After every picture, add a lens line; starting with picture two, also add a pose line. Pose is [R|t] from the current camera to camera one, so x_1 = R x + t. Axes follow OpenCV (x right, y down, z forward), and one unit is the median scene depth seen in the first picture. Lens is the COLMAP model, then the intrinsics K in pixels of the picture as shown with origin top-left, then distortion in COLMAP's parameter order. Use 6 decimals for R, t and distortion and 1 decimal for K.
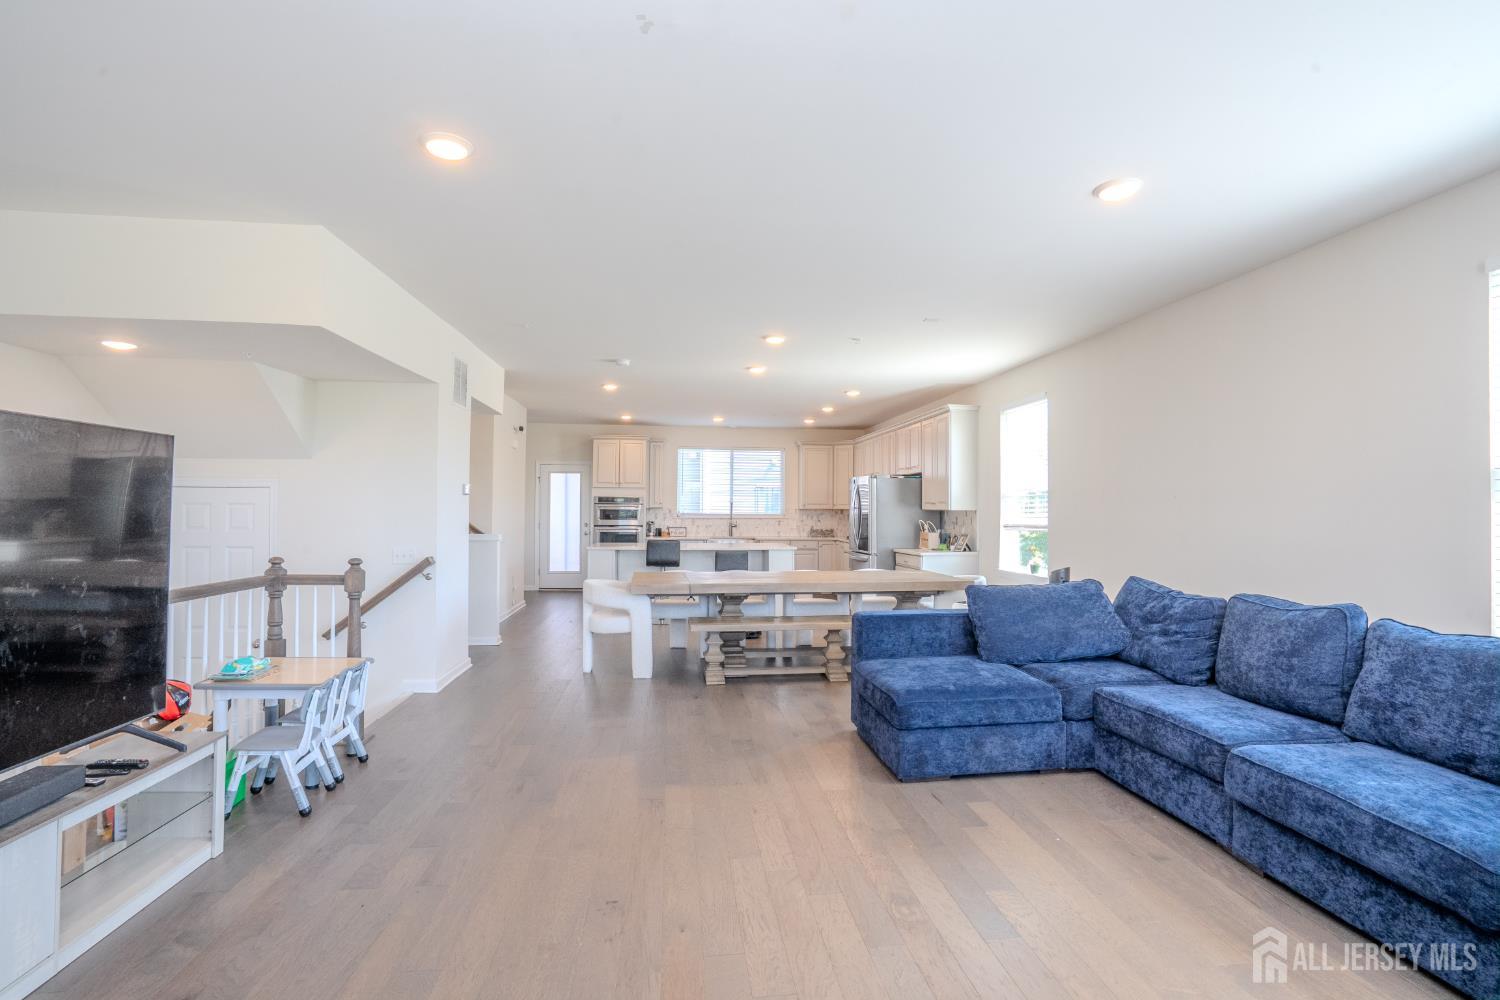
lens RADIAL K [[685.1, 0, 755.5], [0, 685.1, 504.5], [0, 0, 1]] dist [-0.035752, 0.011761]
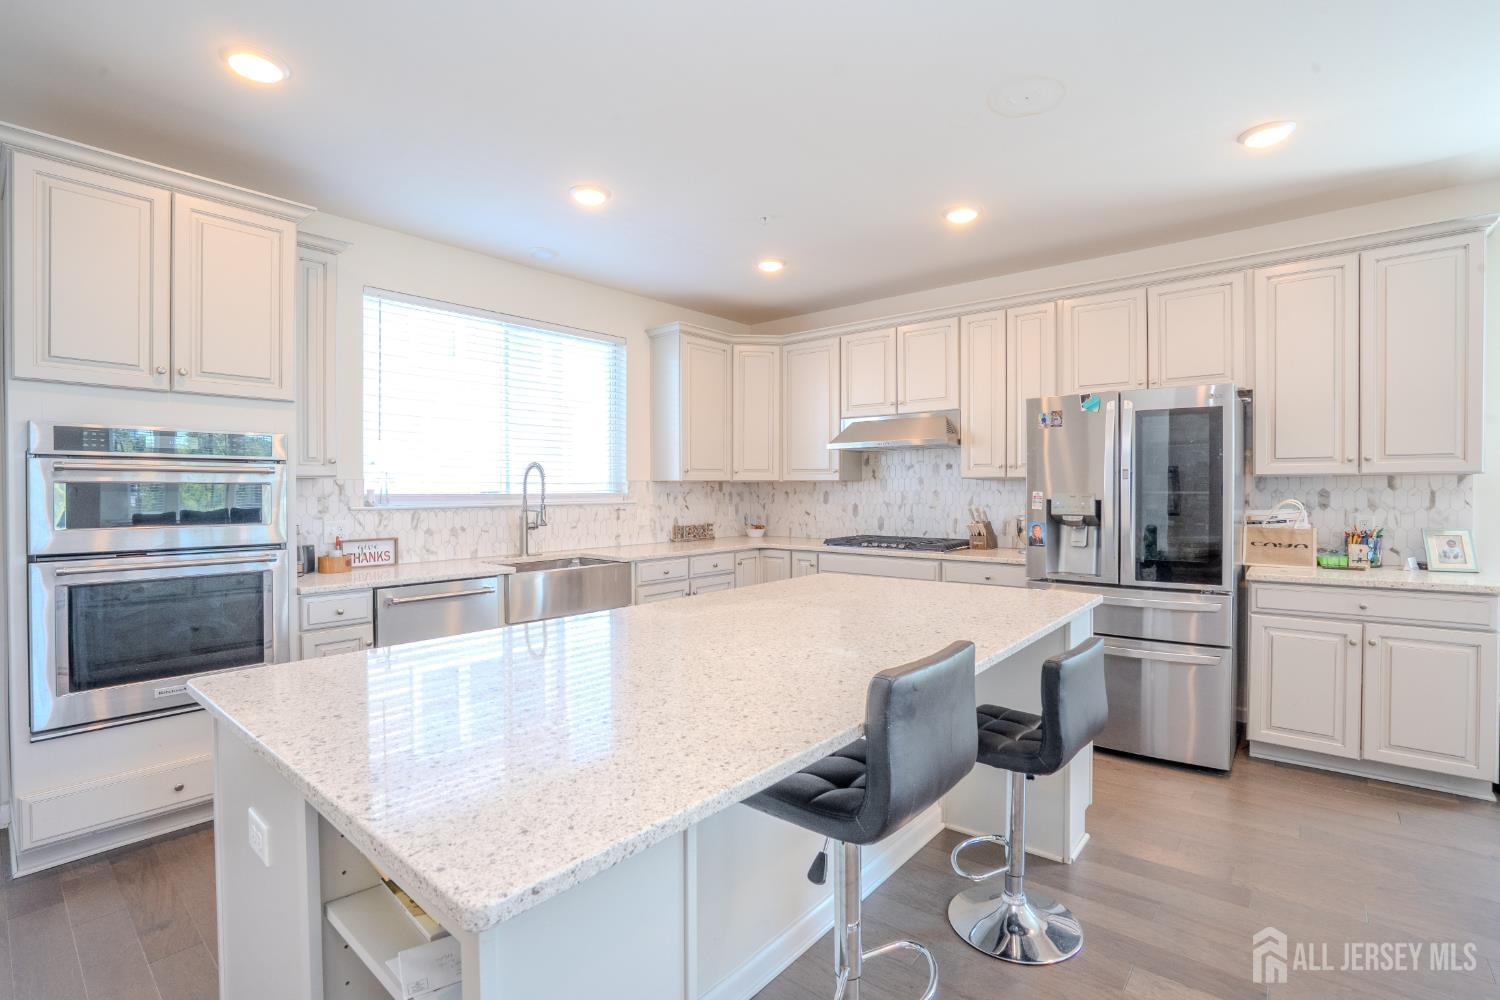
lens RADIAL K [[685.1, 0, 743.3], [0, 685.1, 492.2], [0, 0, 1]] dist [-0.035752, 0.011761]
pose [[0.712612, -0.008575, 0.701505, -0.208707], [-0.011704, 0.999641, 0.024109, 0.002295], [-0.701460, -0.025391, 0.712256, 0.653780]]
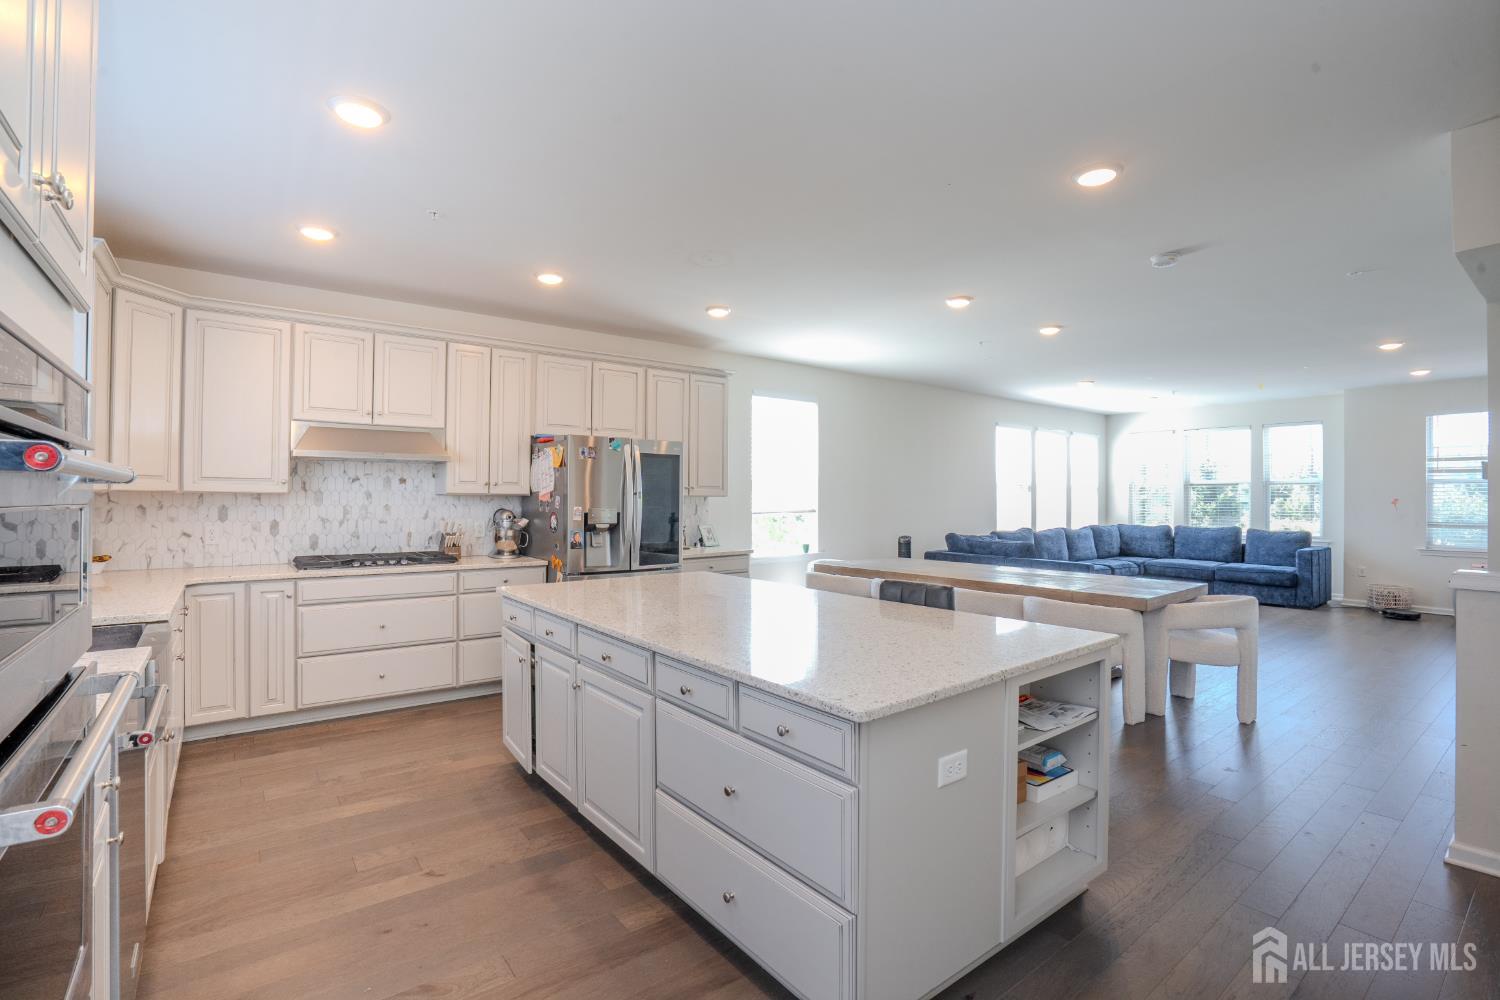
lens RADIAL K [[685.1, 0, 745.0], [0, 685.1, 499.4], [0, 0, 1]] dist [-0.035752, 0.011761]
pose [[-0.509490, -0.008741, 0.860432, -0.319620], [-0.029492, 0.999538, -0.007309, 0.003813], [-0.859971, -0.029100, -0.509512, 0.968303]]
